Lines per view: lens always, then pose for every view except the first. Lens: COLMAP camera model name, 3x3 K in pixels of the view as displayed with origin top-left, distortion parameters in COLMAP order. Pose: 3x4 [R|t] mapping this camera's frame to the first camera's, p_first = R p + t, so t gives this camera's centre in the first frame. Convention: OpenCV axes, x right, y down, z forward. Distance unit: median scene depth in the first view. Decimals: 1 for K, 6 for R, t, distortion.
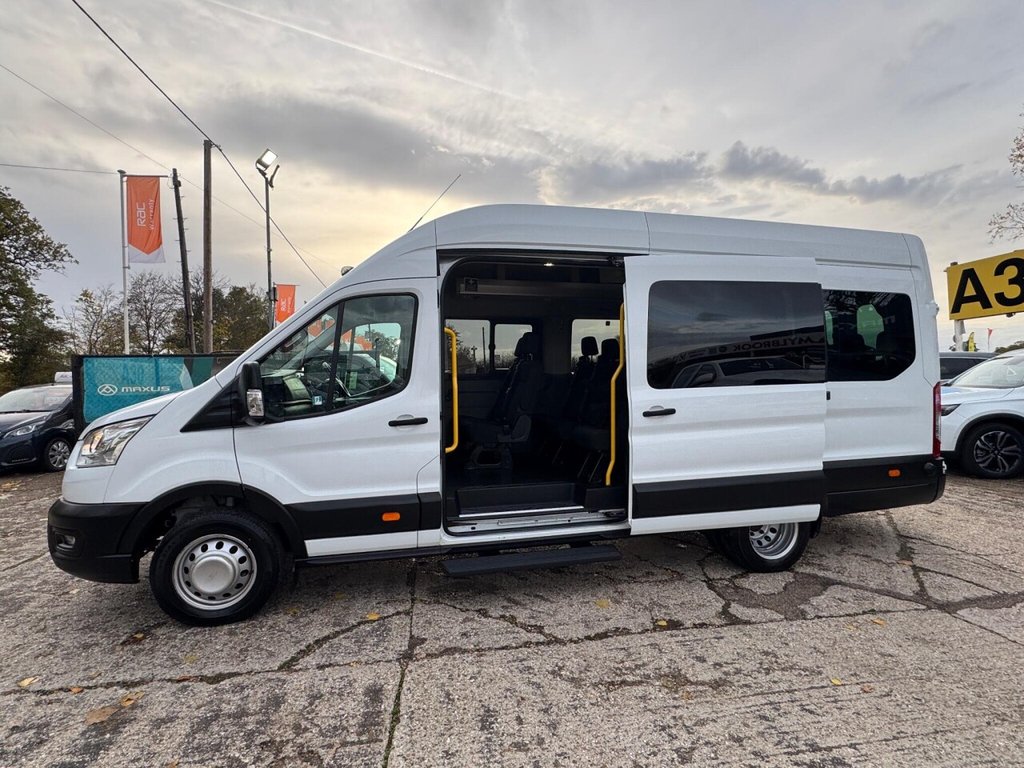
lens RADIAL K [[519.4, 0, 508.6], [0, 519.4, 387.3], [0, 0, 1]] dist [0.000848, -0.001730]
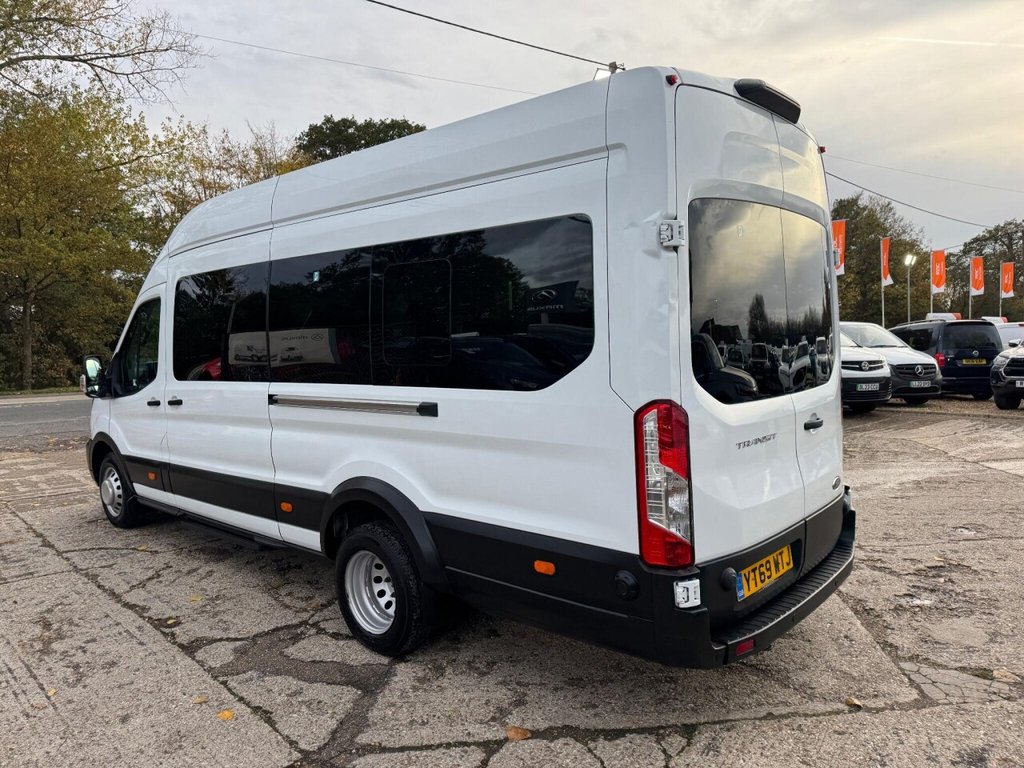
lens RADIAL K [[715.1, 0, 500.2], [0, 715.1, 388.7], [0, 0, 1]] dist [0.029986, -0.036393]
pose [[0.551986, 0.056481, -0.831938, 1.650227], [0.006223, 0.997397, 0.071843, -0.084089], [0.833830, -0.044834, 0.550198, 0.728587]]
